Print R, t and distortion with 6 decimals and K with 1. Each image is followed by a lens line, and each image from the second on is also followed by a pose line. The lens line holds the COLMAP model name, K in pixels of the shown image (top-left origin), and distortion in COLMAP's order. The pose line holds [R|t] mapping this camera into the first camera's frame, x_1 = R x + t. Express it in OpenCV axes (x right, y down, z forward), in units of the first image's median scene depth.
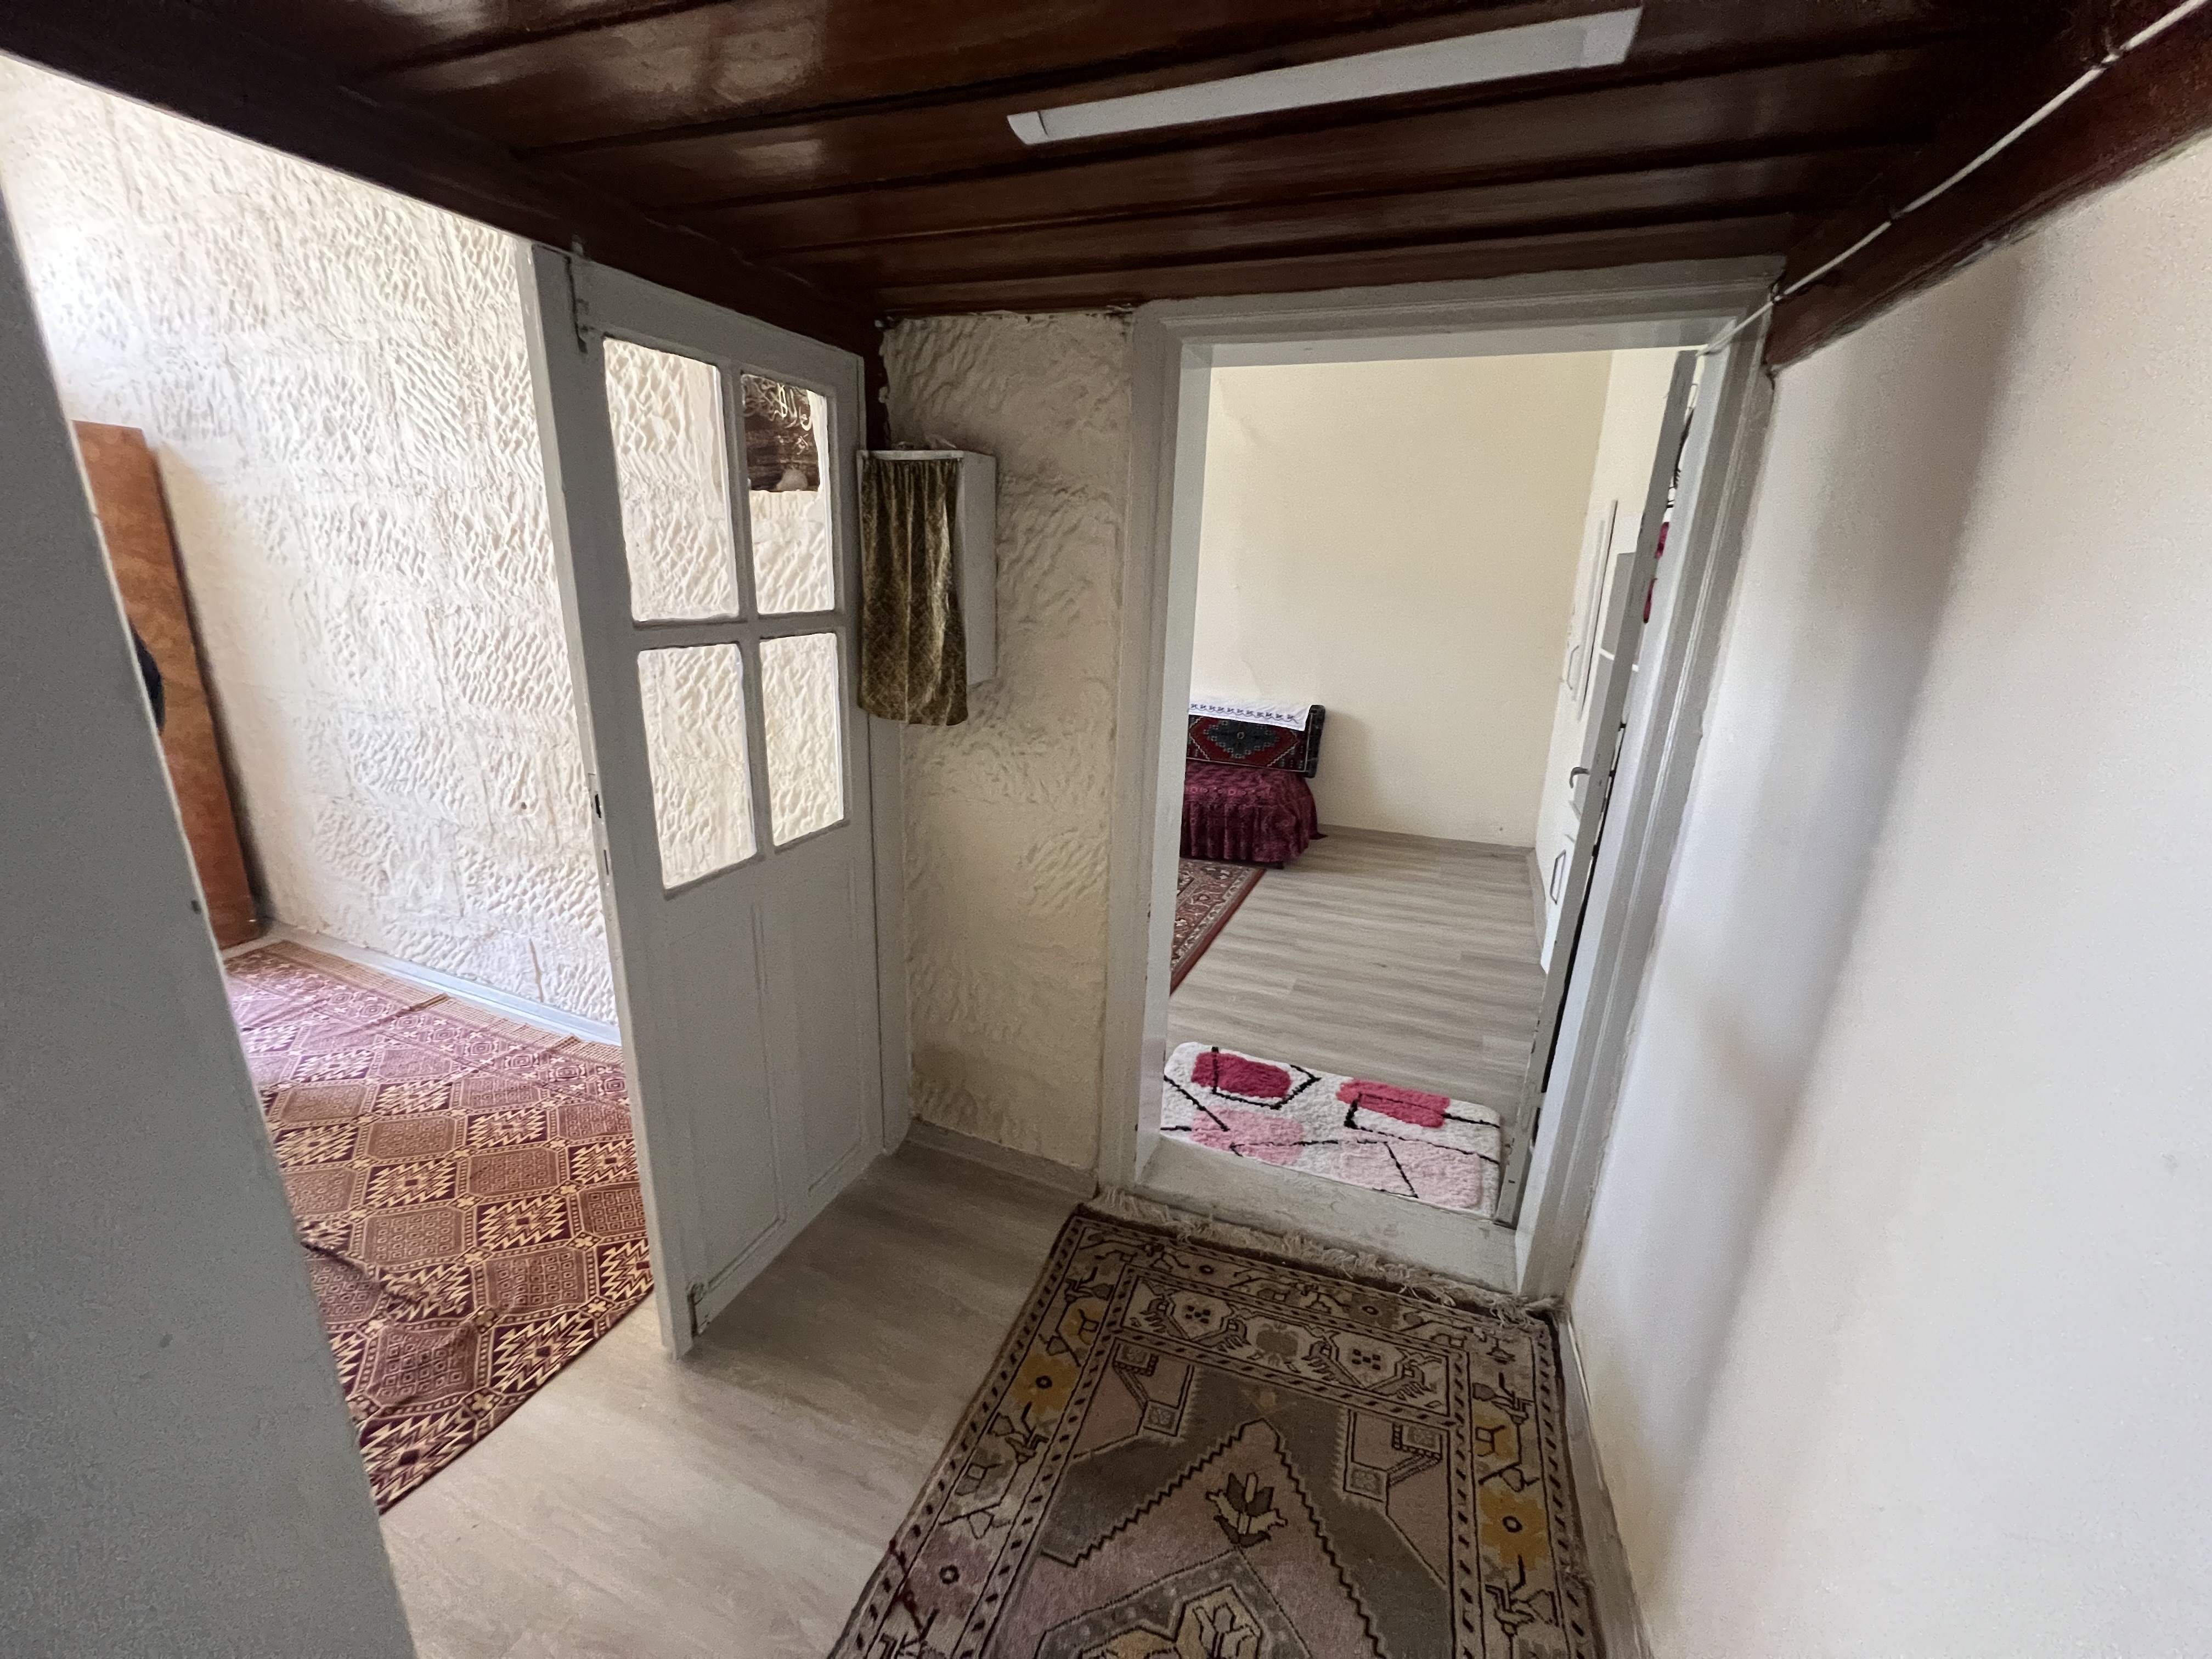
lens RADIAL K [[883.4, 0, 1112.1], [0, 883.4, 832.6], [0, 0, 1]] dist [0.000772, -0.000147]
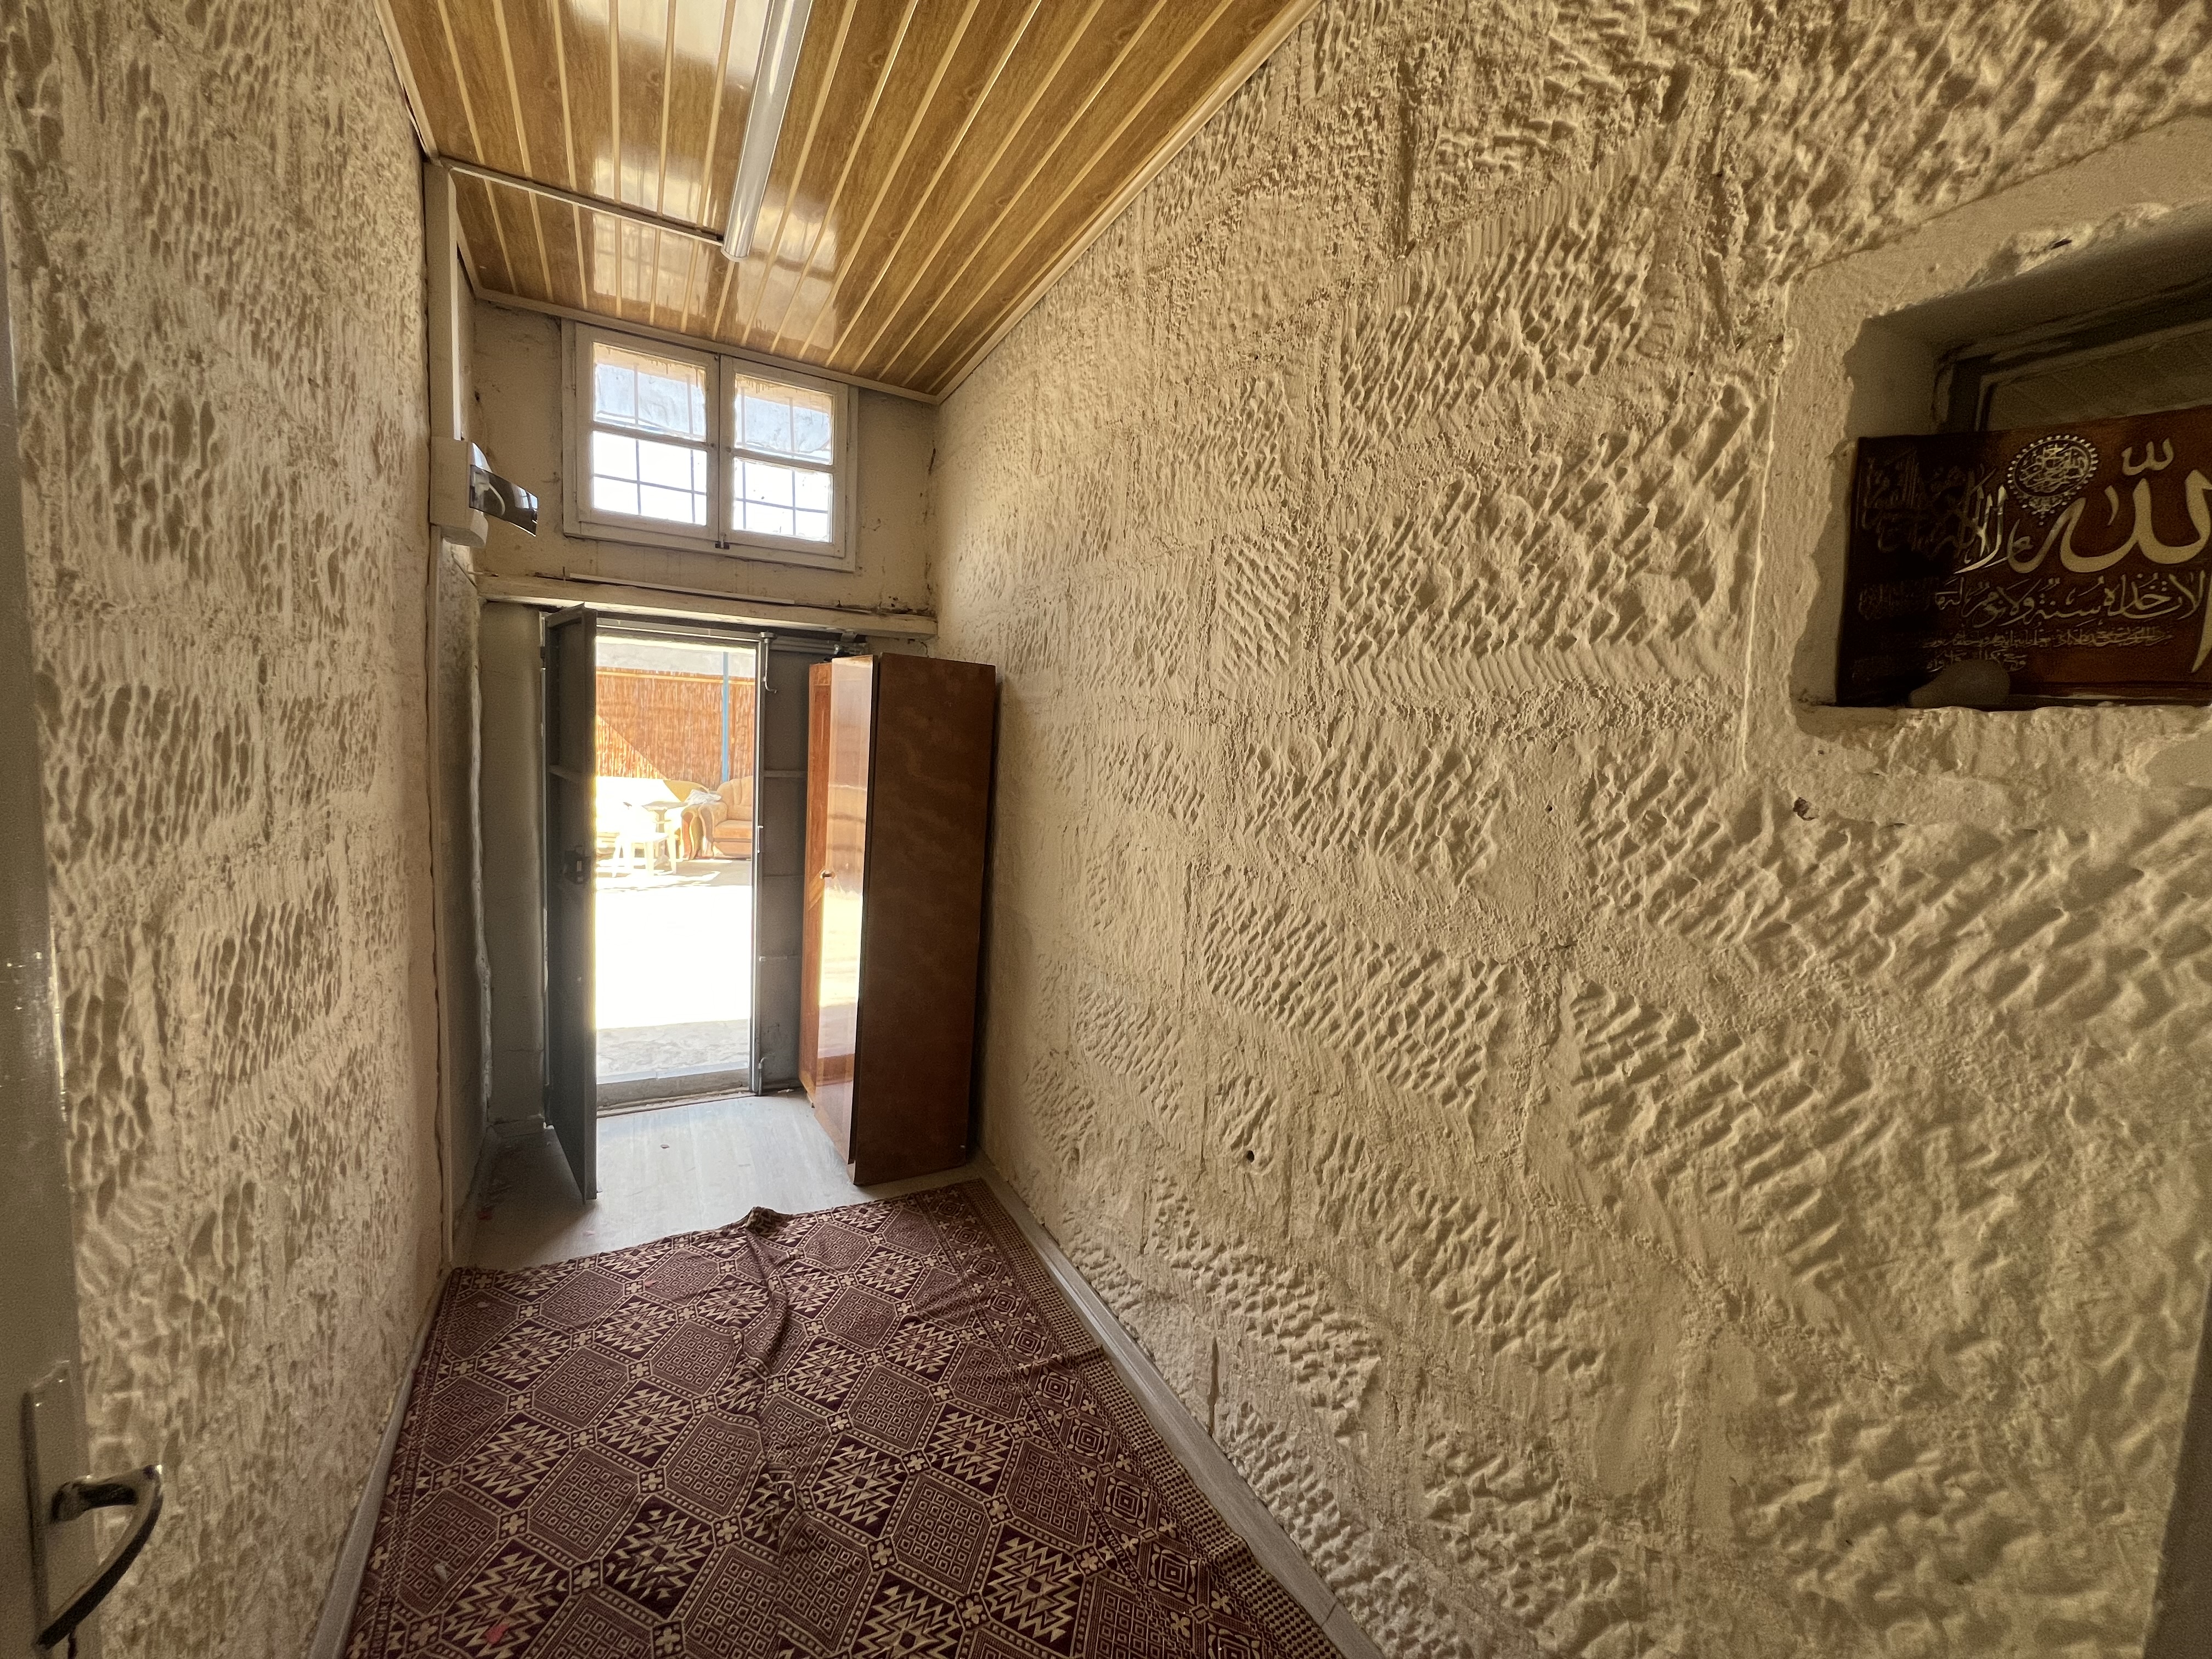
lens RADIAL K [[883.4, 0, 1112.1], [0, 883.4, 832.6], [0, 0, 1]] dist [0.000772, -0.000147]
pose [[0.771340, 0.066415, -0.632949, -0.369845], [-0.208224, 0.966139, -0.152375, -0.158720], [0.601397, 0.249327, 0.759051, 0.398310]]
